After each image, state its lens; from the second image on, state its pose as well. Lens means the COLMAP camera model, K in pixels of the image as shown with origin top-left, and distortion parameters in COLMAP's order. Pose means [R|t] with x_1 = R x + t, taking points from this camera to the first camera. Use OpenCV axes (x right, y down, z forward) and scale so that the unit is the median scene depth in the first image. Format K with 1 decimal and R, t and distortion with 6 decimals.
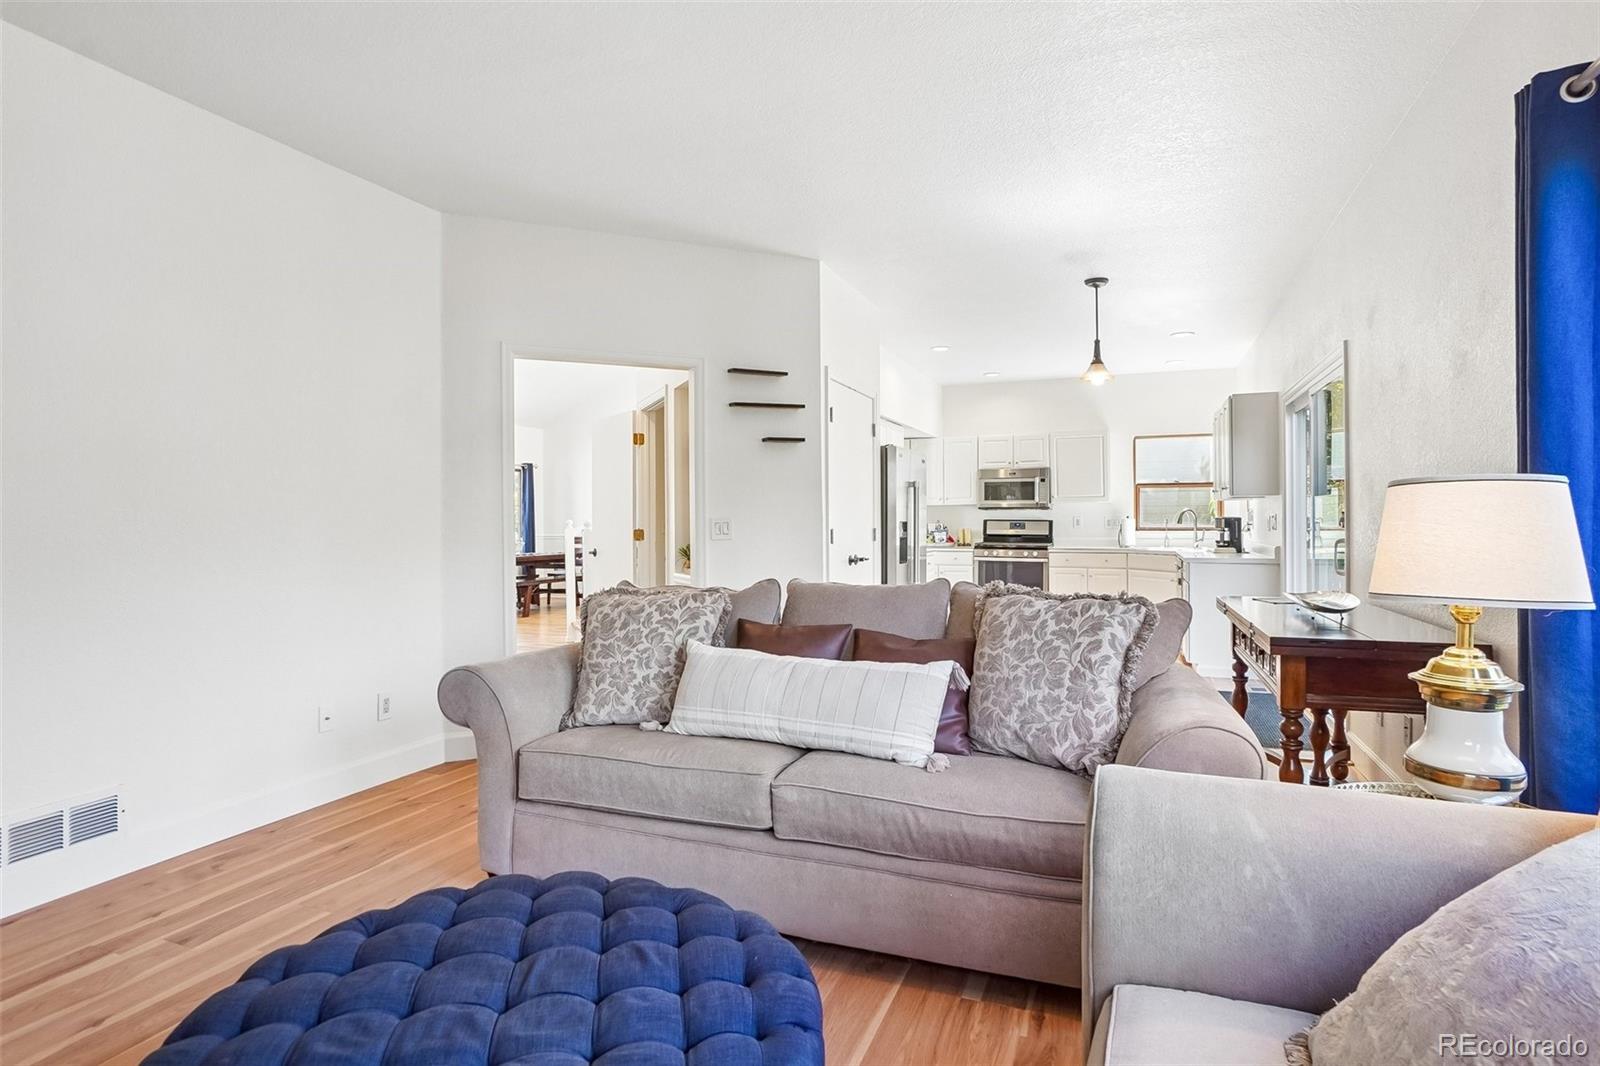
lens RADIAL K [[836.3, 0, 801.5], [0, 836.3, 512.5], [0, 0, 1]] dist [-0.003039, -0.000070]
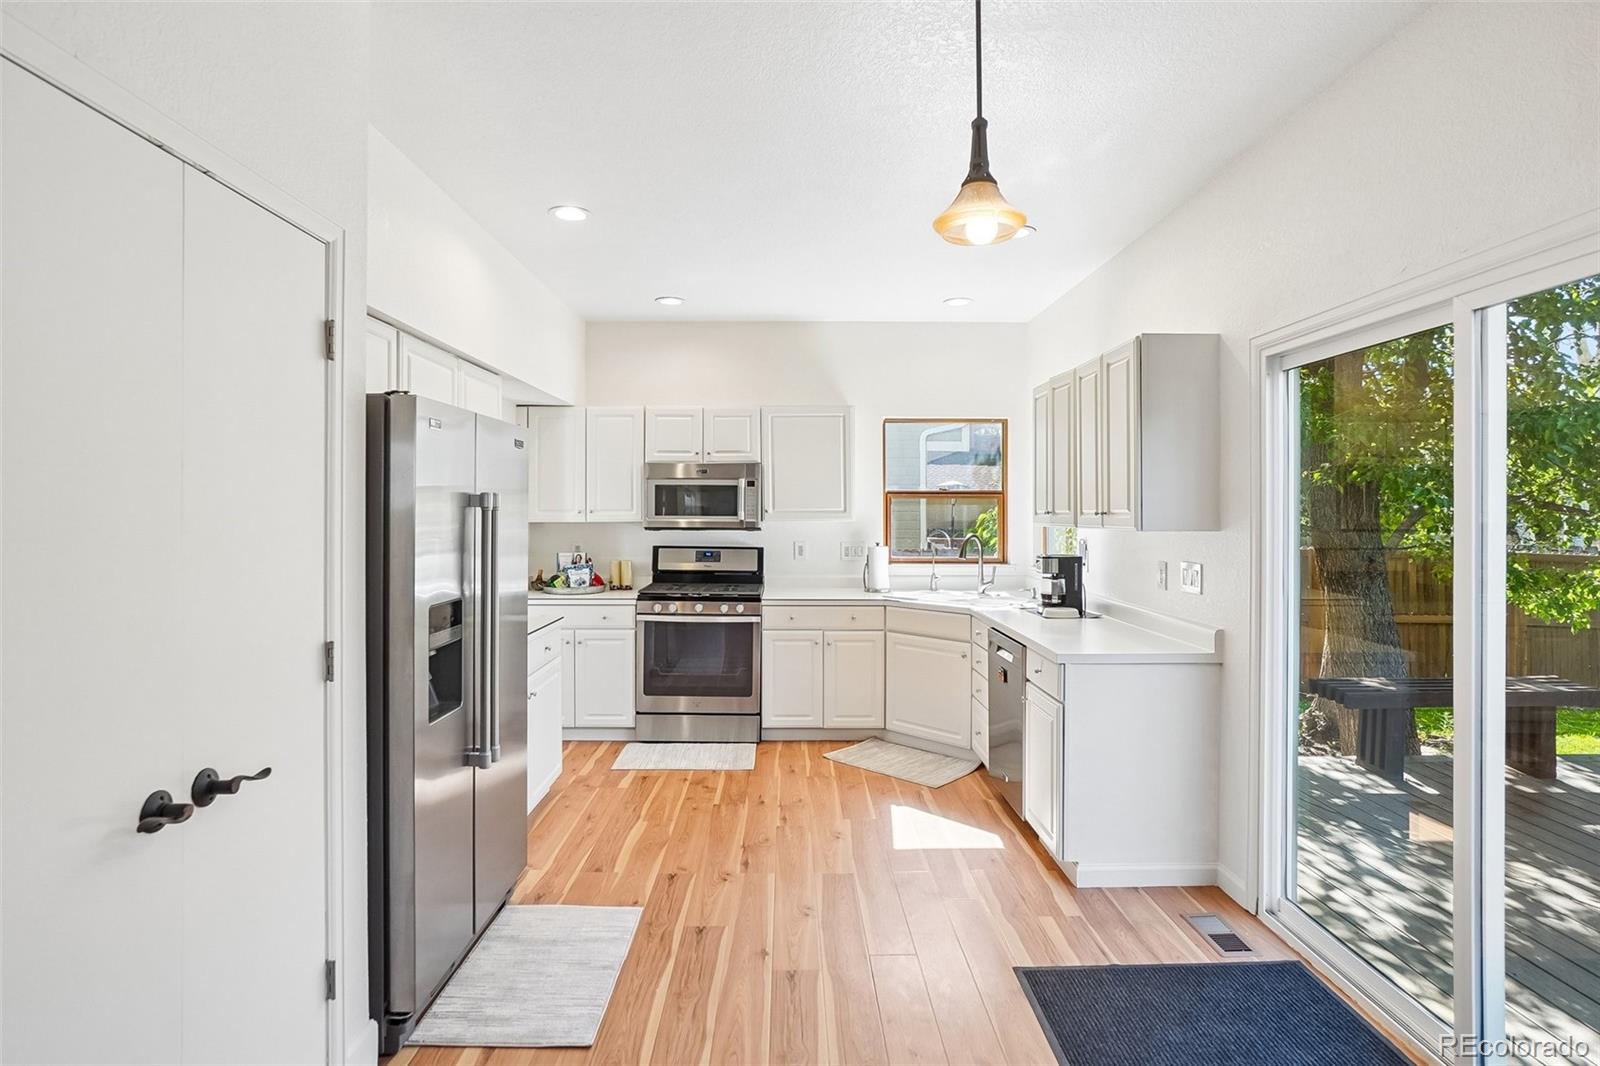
lens RADIAL K [[836.3, 0, 801.5], [0, 836.3, 512.5], [0, 0, 1]] dist [-0.003039, -0.000070]
pose [[0.922854, 0.003344, 0.385134, 0.089598], [-0.008167, 0.999907, 0.010887, -0.024752], [-0.385062, -0.013192, 0.922796, 0.428898]]
